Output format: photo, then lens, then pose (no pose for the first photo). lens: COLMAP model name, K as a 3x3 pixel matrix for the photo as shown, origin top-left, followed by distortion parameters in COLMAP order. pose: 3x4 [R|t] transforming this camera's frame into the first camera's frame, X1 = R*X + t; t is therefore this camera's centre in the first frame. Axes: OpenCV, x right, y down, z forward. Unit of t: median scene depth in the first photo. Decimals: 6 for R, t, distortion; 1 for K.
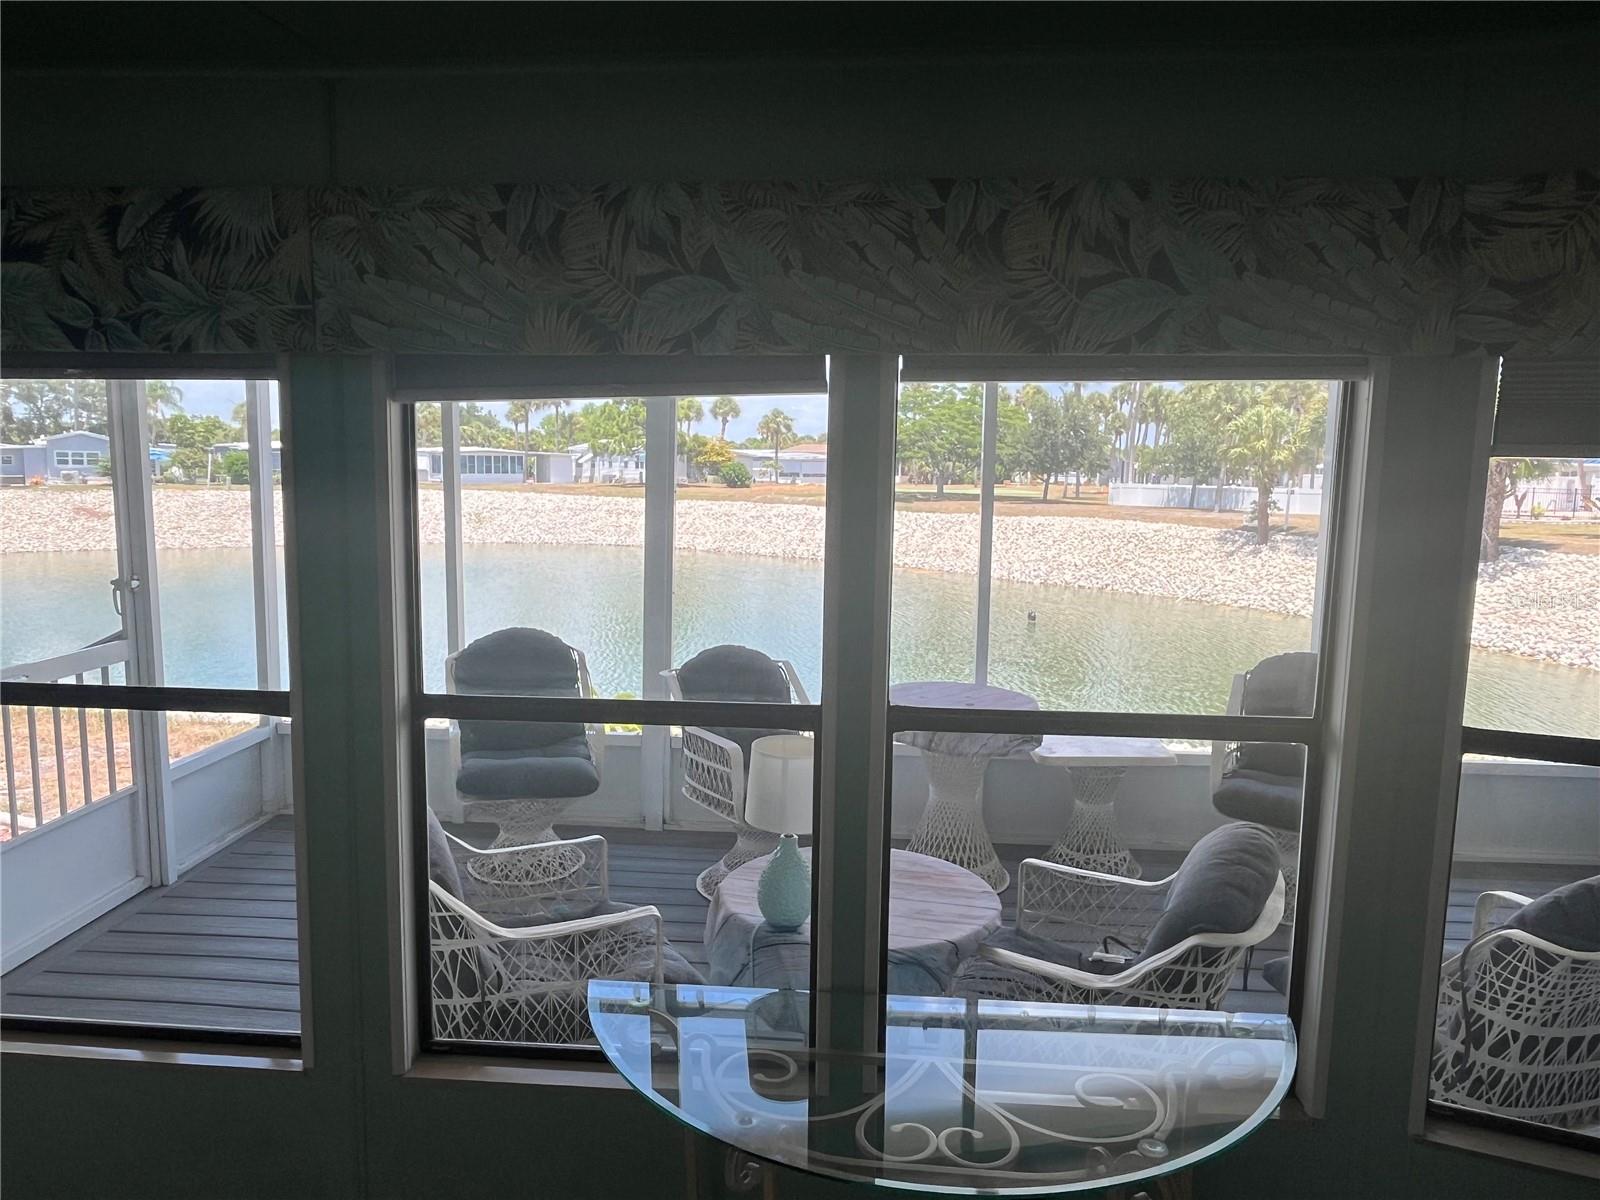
lens RADIAL K [[1075.3, 0, 800.0], [0, 1075.3, 600.0], [0, 0, 1]] dist [-0.064513, 0.062379]
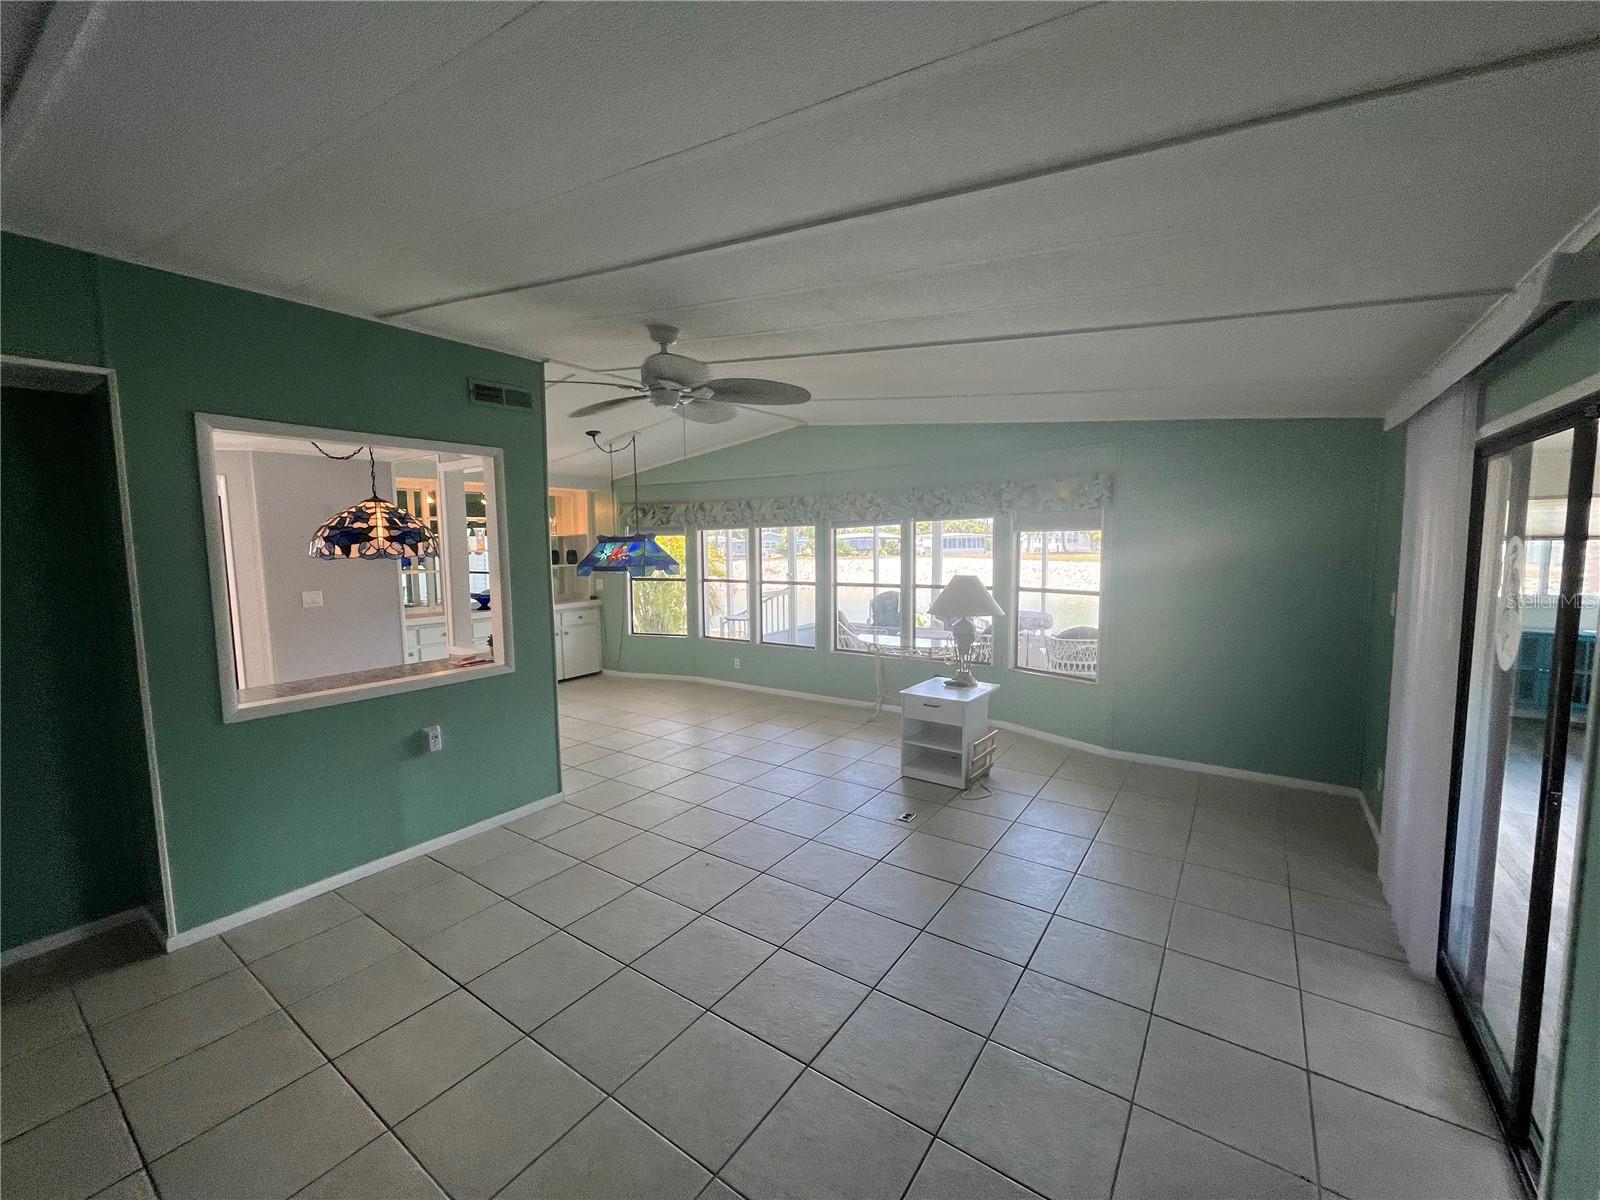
lens RADIAL K [[647.6, 0, 784.1], [0, 647.6, 594.8], [0, 0, 1]] dist [-0.017519, -0.000532]
pose [[0.842799, 0.019007, -0.537892, 0.993895], [-0.045540, 0.998311, -0.036079, 0.237435], [0.536298, 0.054903, 0.842241, -1.600212]]
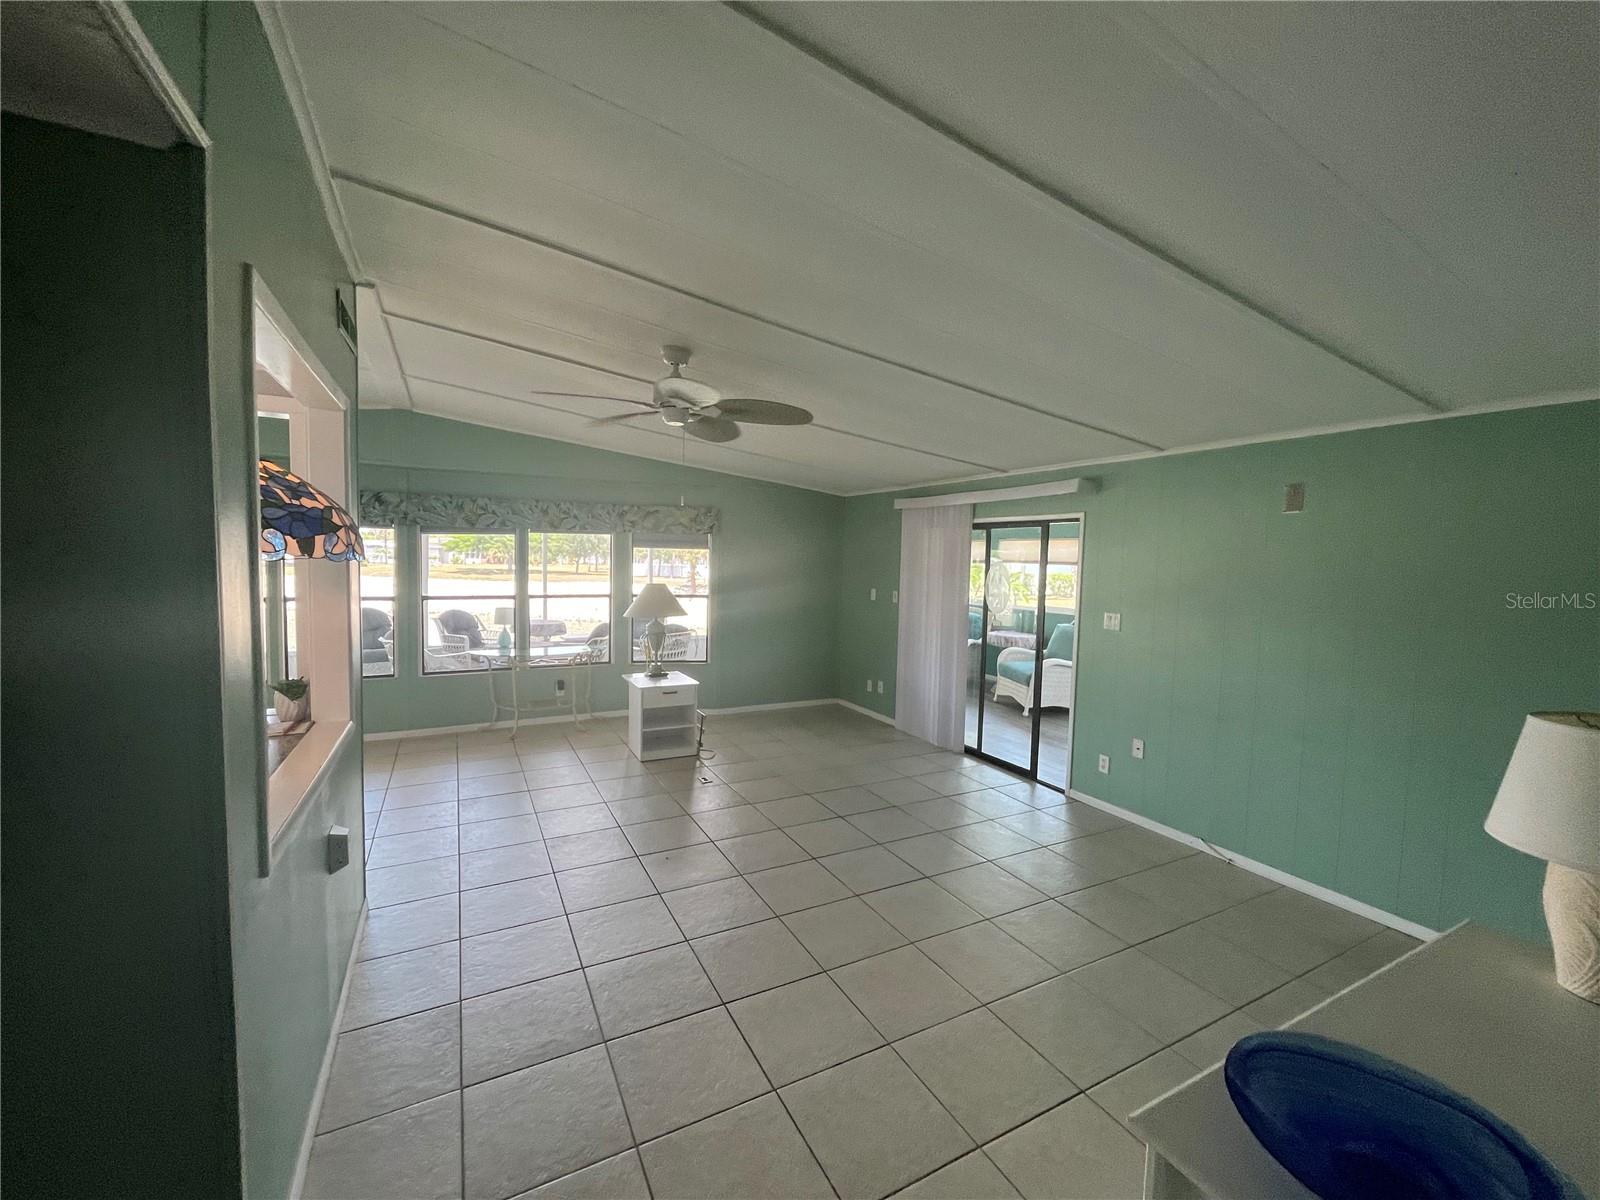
lens RADIAL K [[637.7, 0, 800.0], [0, 637.7, 600.0], [0, 0, 1]] dist [-0.001944, -0.000489]
pose [[0.843743, -0.029473, 0.535937, -0.371502], [0.060116, 0.997398, -0.039793, 0.265388], [-0.533370, 0.065794, 0.843320, -1.876424]]
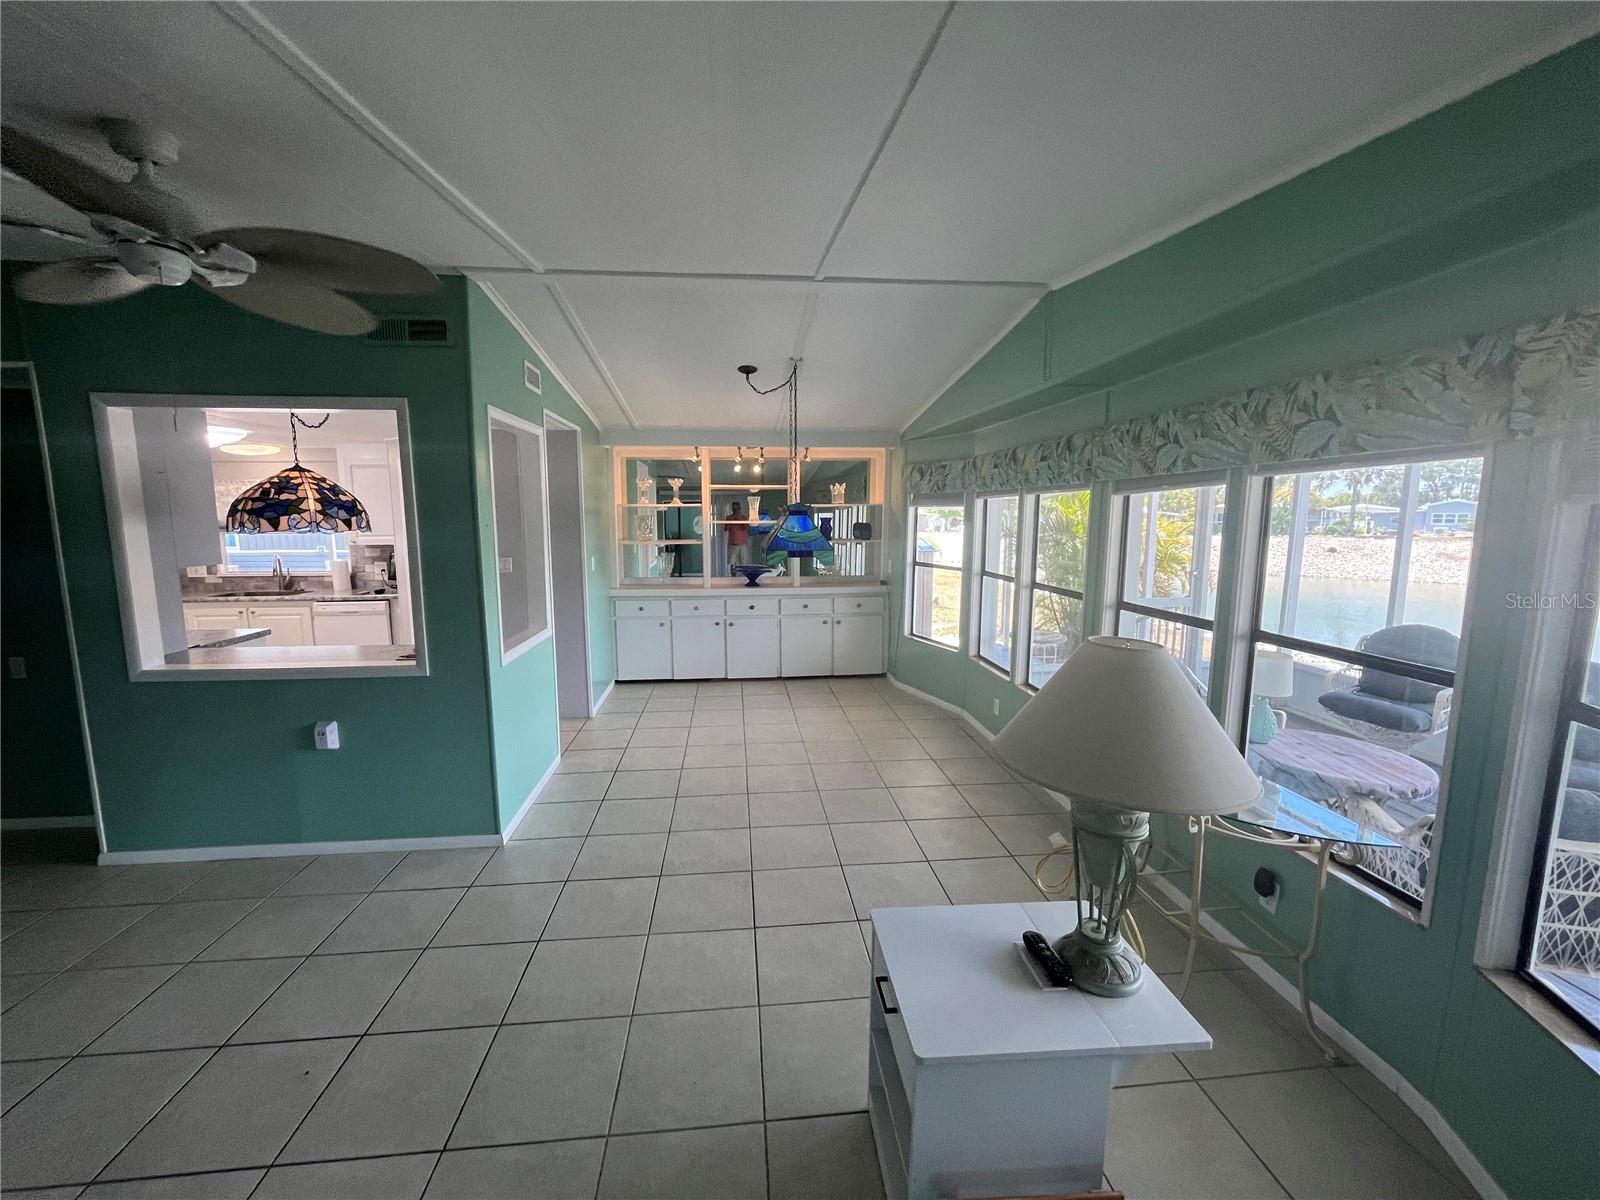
lens RADIAL K [[637.7, 0, 800.0], [0, 637.7, 600.0], [0, 0, 1]] dist [-0.001944, -0.000489]
pose [[0.157749, 0.118365, -0.980360, 0.943203], [-0.125824, 0.987107, 0.098933, 0.026074], [0.979430, 0.107746, 0.170608, -0.096901]]
